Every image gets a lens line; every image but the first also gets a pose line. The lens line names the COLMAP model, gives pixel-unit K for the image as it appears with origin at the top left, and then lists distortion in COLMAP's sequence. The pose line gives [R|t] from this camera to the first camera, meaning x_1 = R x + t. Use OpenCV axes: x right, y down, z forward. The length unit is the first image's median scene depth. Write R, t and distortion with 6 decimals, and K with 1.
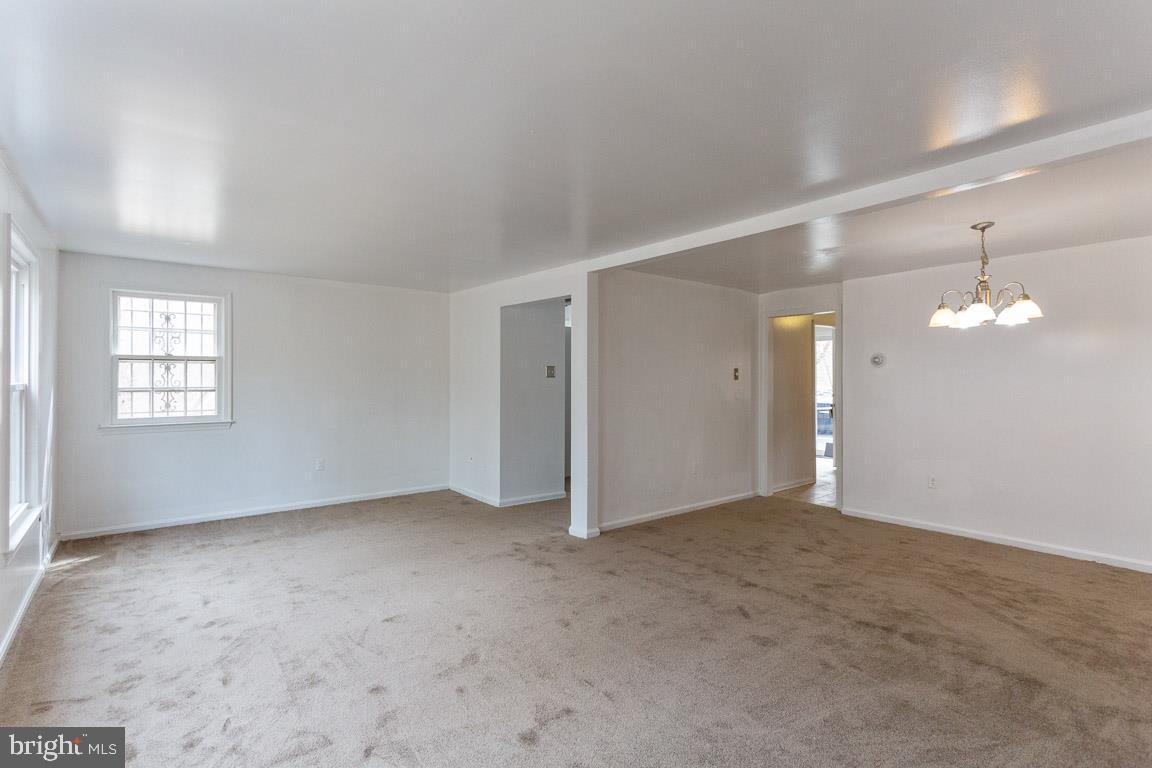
lens RADIAL K [[544.0, 0, 567.7], [0, 544.0, 382.8], [0, 0, 1]] dist [0.000367, 0.000341]
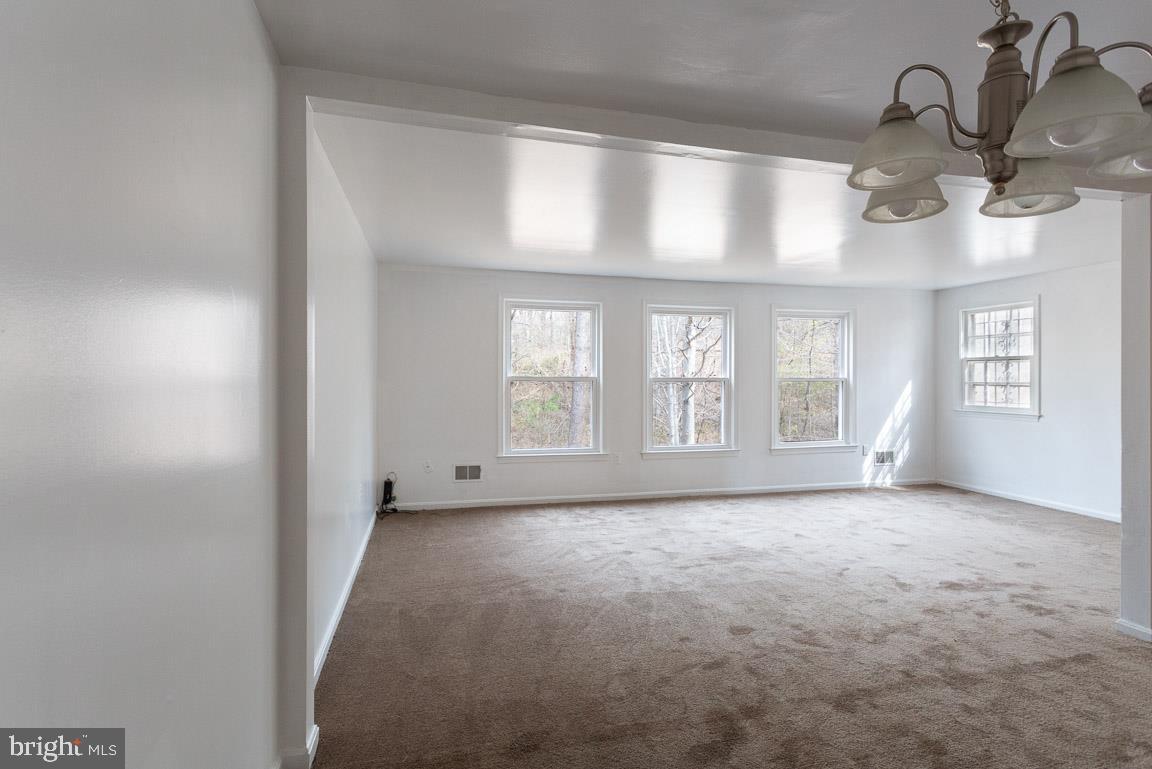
lens RADIAL K [[576.4, 0, 576.2], [0, 576.4, 376.2], [0, 0, 1]] dist [0.014350, 0.001174]
pose [[-0.404971, -0.001606, -0.914328, 0.878856], [-0.010572, 0.999940, 0.002926, 0.000400], [0.914268, 0.010851, -0.404964, 0.688204]]
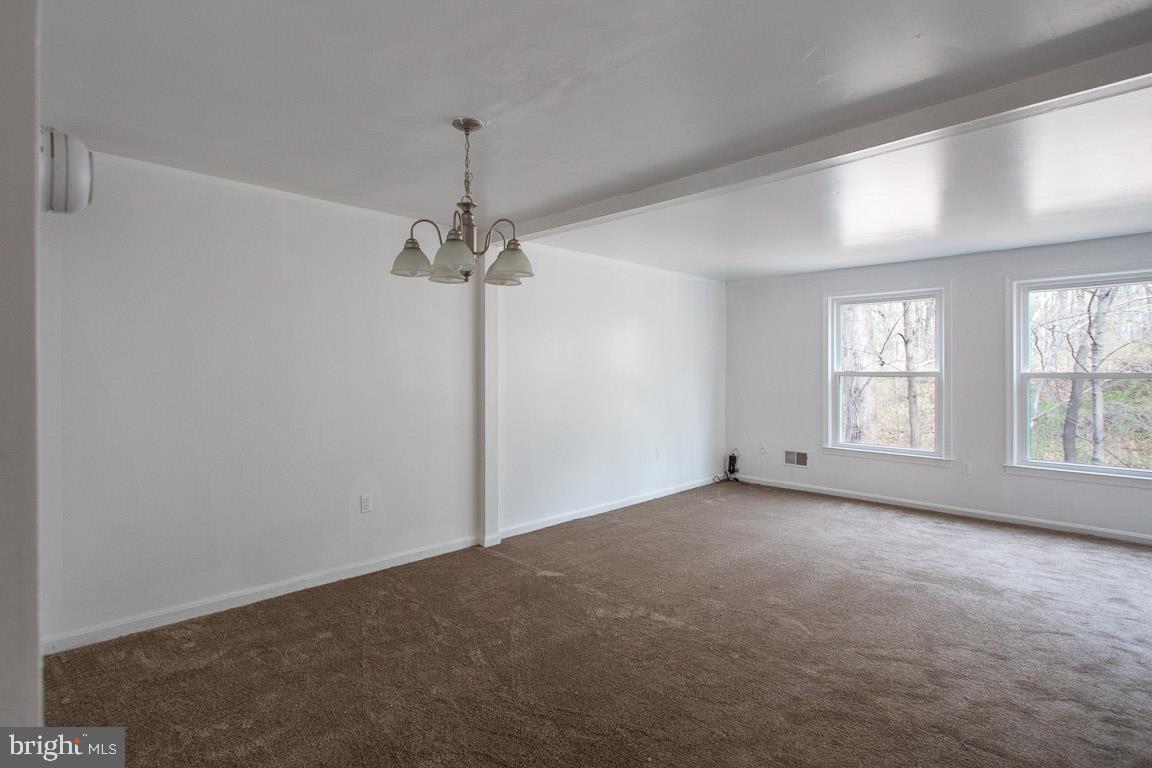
lens RADIAL K [[576.4, 0, 576.2], [0, 576.4, 375.7], [0, 0, 1]] dist [0.014350, 0.001174]
pose [[-0.994576, -0.006046, -0.103841, 0.520151], [-0.007067, 0.999930, 0.009463, 0.006824], [0.103776, 0.010145, -0.994549, 1.265112]]
